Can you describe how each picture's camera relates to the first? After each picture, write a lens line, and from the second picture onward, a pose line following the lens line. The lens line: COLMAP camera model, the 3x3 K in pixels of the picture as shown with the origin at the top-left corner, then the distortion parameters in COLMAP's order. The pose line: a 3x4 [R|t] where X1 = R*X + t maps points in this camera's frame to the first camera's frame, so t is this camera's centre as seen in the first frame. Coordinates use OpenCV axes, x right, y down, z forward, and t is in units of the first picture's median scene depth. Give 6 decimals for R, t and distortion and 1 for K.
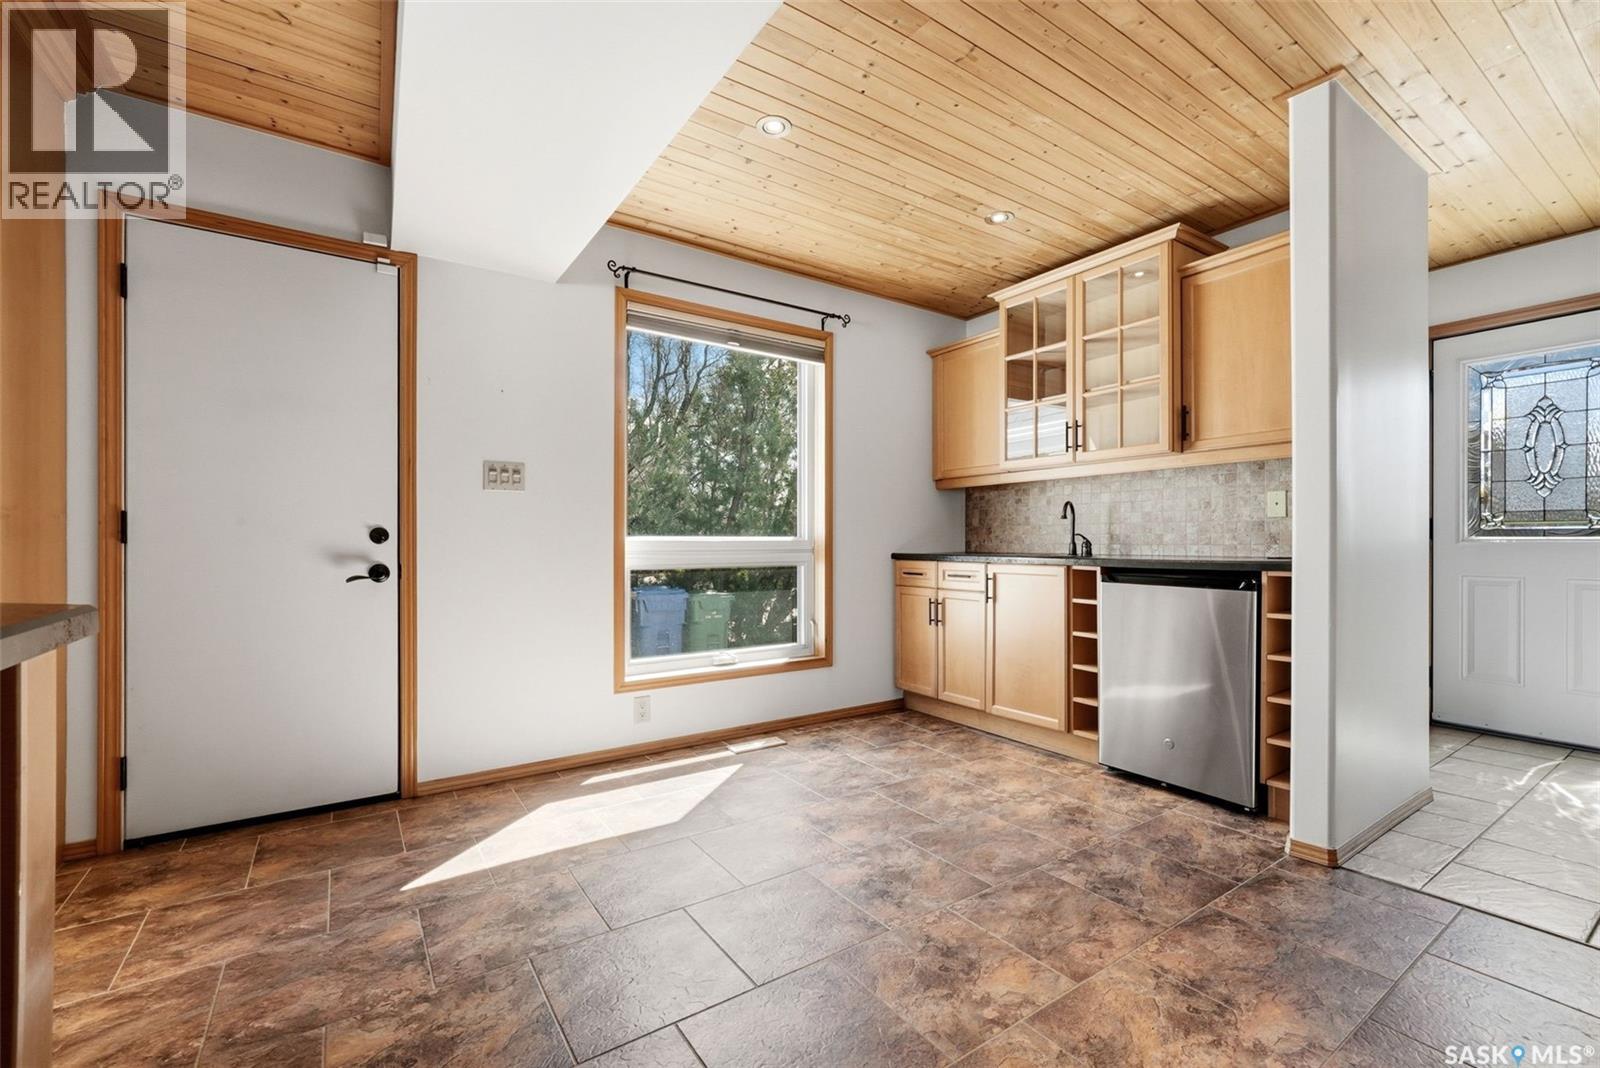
lens RADIAL K [[682.9, 0, 800.0], [0, 682.9, 534.0], [0, 0, 1]] dist [0.003203, 0.000162]
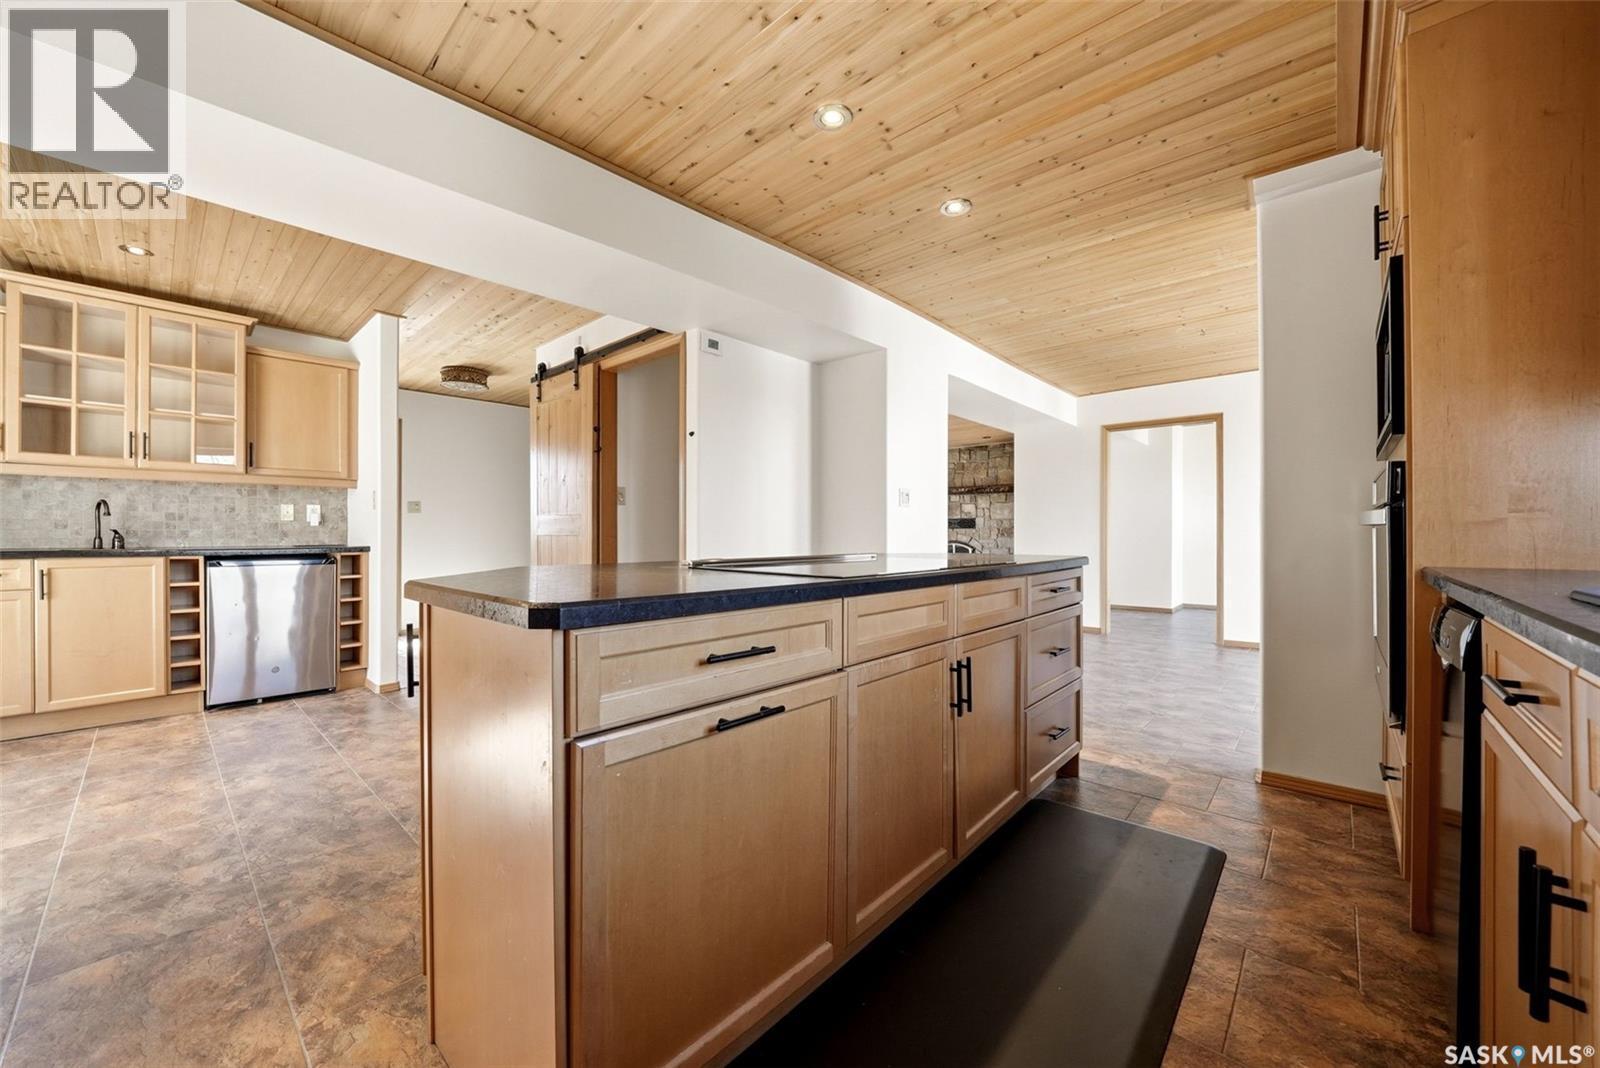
lens RADIAL K [[592.2, 0, 800.0], [0, 592.2, 534.0], [0, 0, 1]] dist [-0.000568, 0.000015]
pose [[-0.234993, -0.004432, 0.971987, -1.082094], [-0.009556, 0.999952, 0.002250, -0.008679], [-0.971950, -0.008759, -0.235024, 0.188823]]
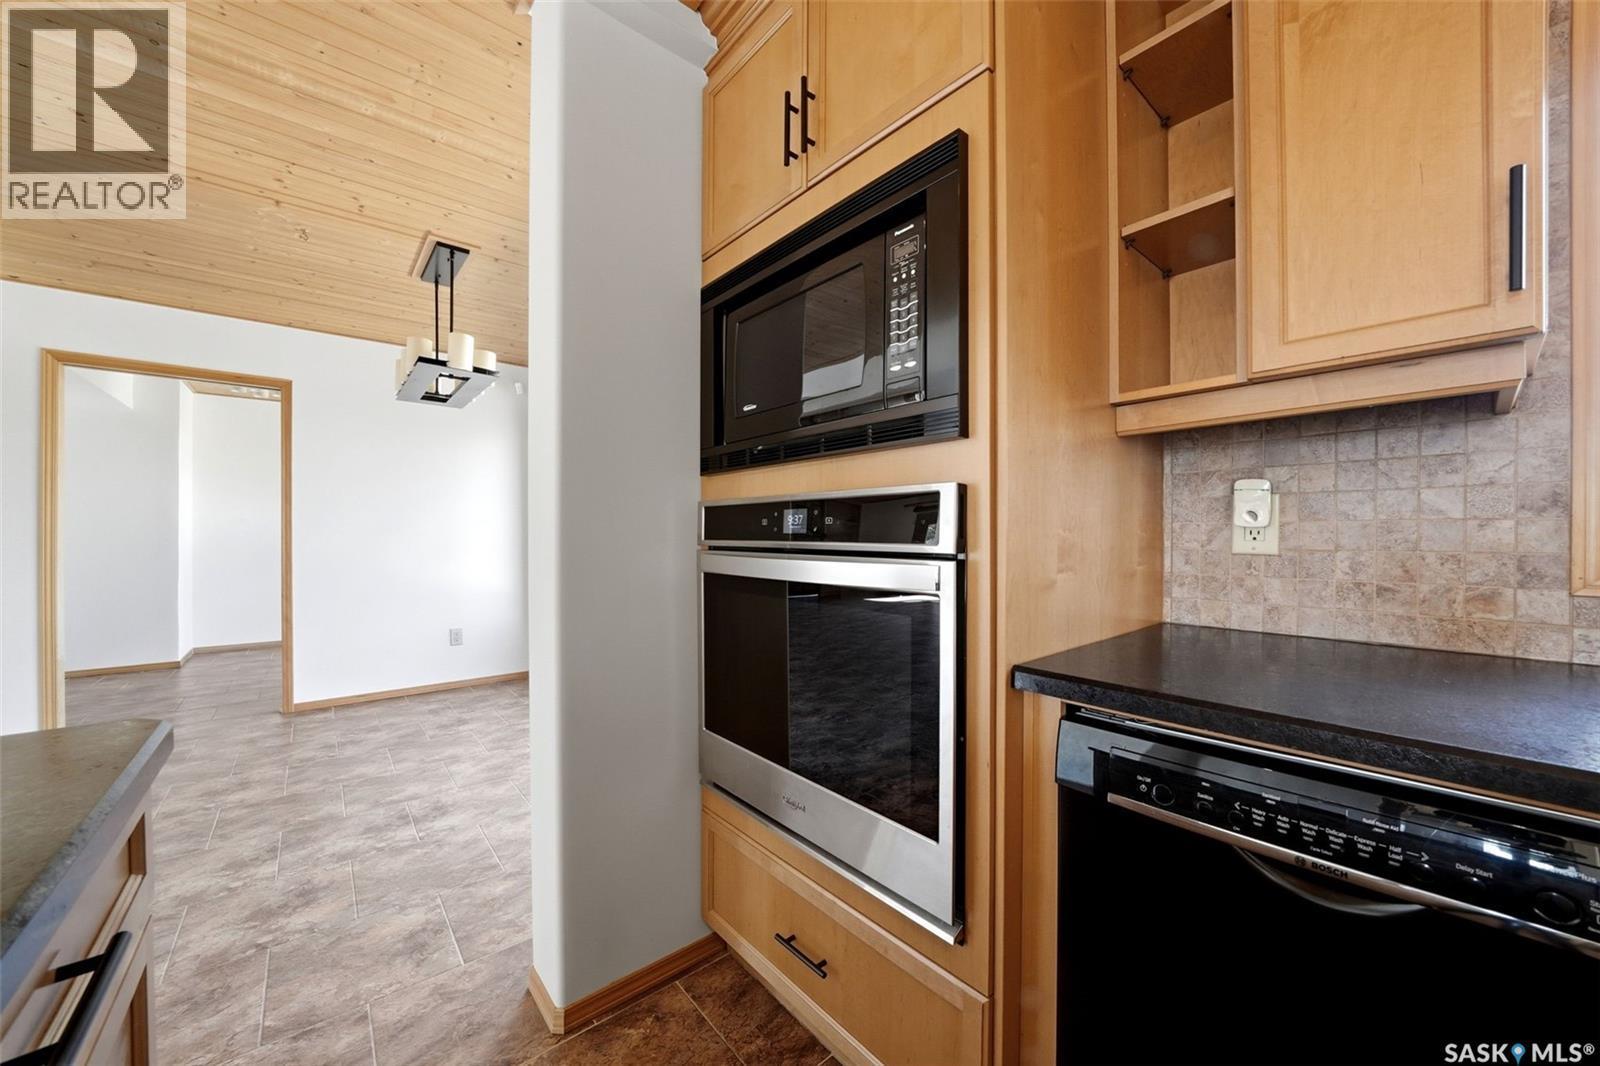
lens RADIAL K [[577.7, 0, 800.0], [0, 577.7, 533.0], [0, 0, 1]] dist [-0.019934, 0.000093]
pose [[-0.993938, 0.003168, -0.109896, -0.005249], [0.004206, 0.999949, -0.009220, -0.093346], [0.109862, -0.009626, -0.993900, -0.565350]]
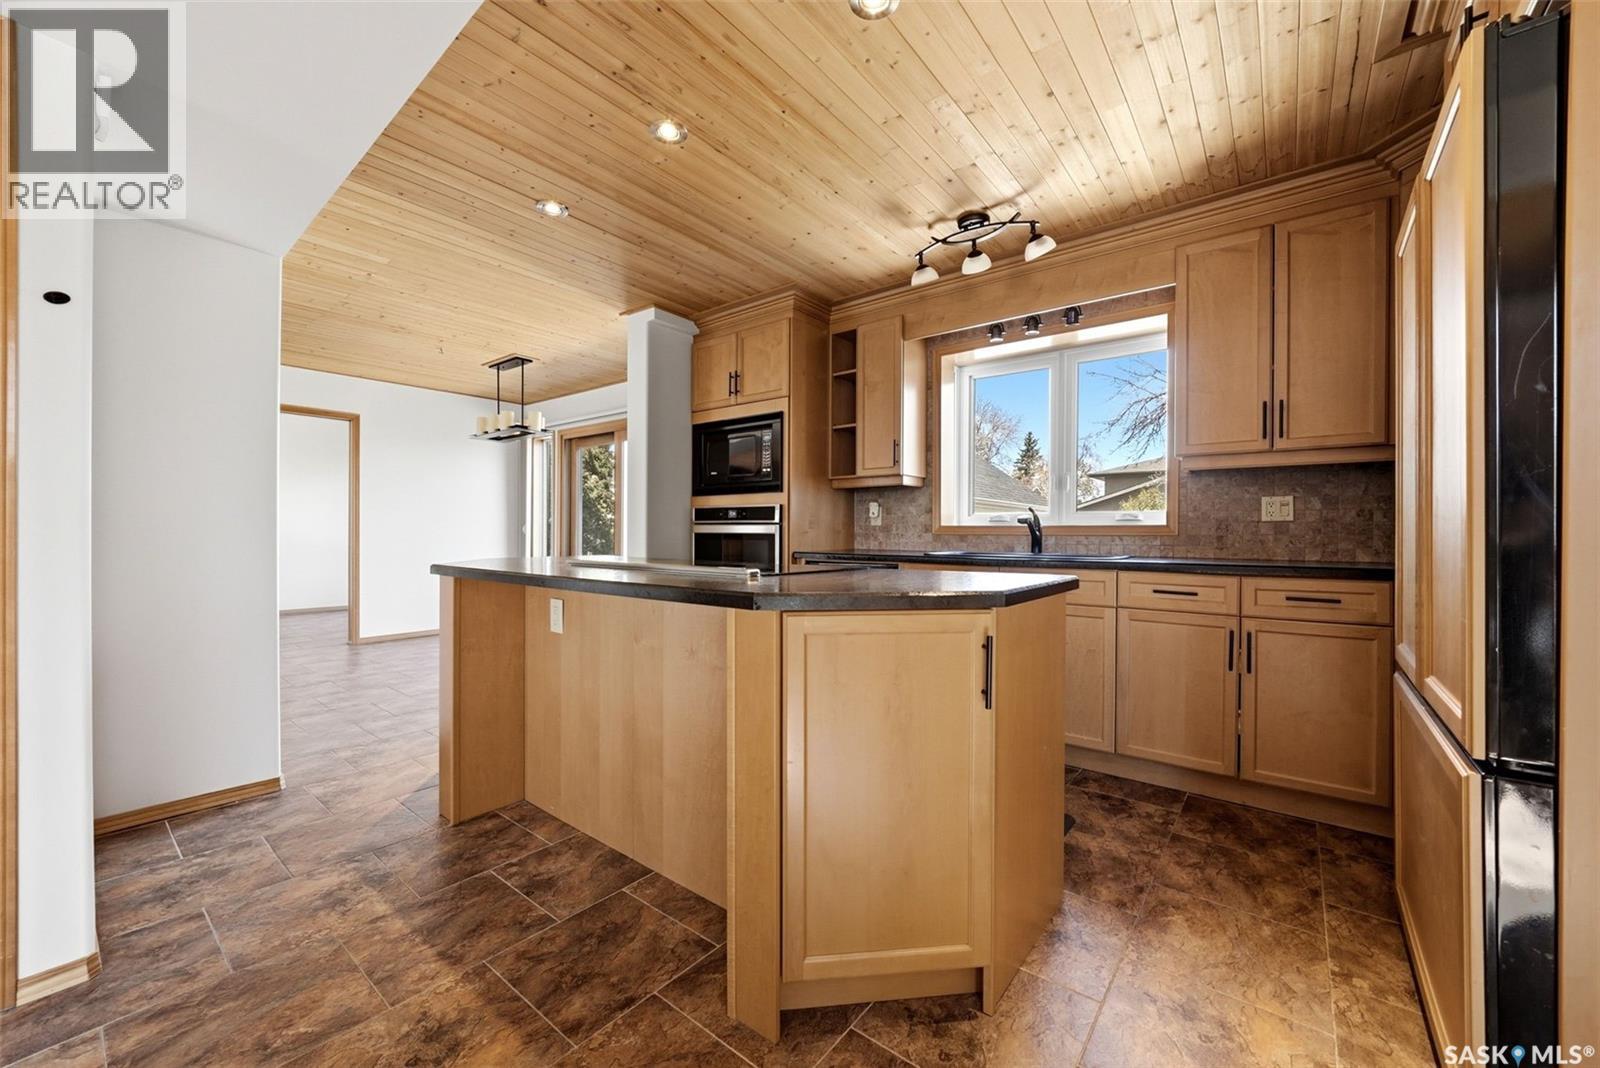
lens RADIAL K [[623.5, 0, 779.8], [0, 623.5, 531.9], [0, 0, 1]] dist [0.000135, 0.000001]
pose [[-0.959822, -0.001884, -0.280603, 0.481670], [-0.000226, 0.999982, -0.005940, -0.021928], [0.280609, -0.005638, -0.959806, 1.317092]]
